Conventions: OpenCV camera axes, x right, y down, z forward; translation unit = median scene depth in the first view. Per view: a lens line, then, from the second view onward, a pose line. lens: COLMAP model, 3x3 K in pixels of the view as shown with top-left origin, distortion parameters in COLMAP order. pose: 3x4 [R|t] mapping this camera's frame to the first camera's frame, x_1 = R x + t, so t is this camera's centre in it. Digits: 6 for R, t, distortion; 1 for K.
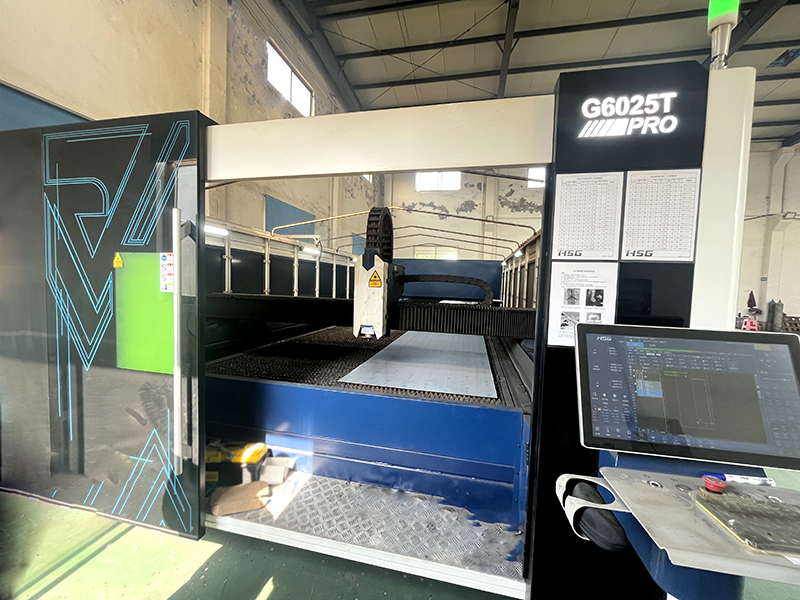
lens RADIAL K [[323.5, 0, 397.7], [0, 323.5, 300.5], [0, 0, 1]] dist [-0.003713, 0.000953]
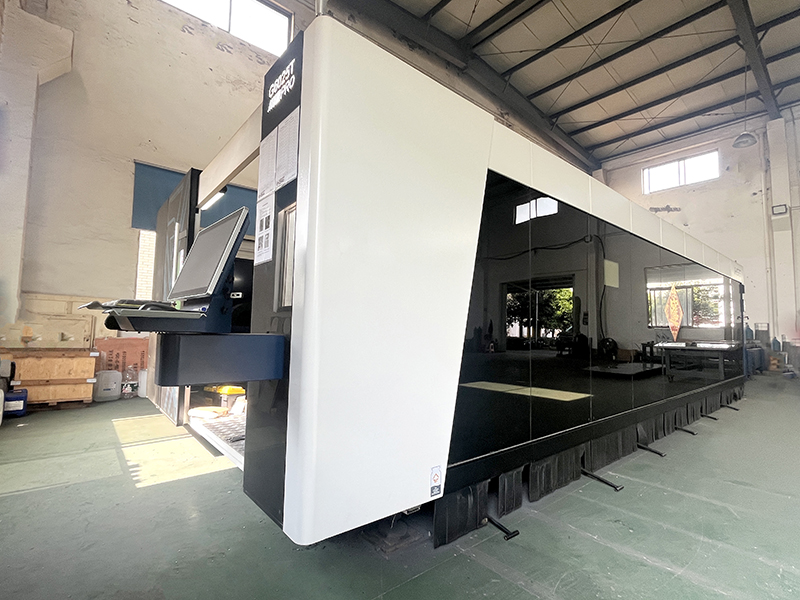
lens RADIAL K [[390.0, 0, 399.0], [0, 390.0, 302.3], [0, 0, 1]] dist [0.000362, -0.002262]
pose [[0.796791, -0.059549, -0.601314, 0.552960], [-0.026523, 0.990726, -0.133258, 0.142514], [0.603673, 0.122127, 0.787823, 0.033762]]
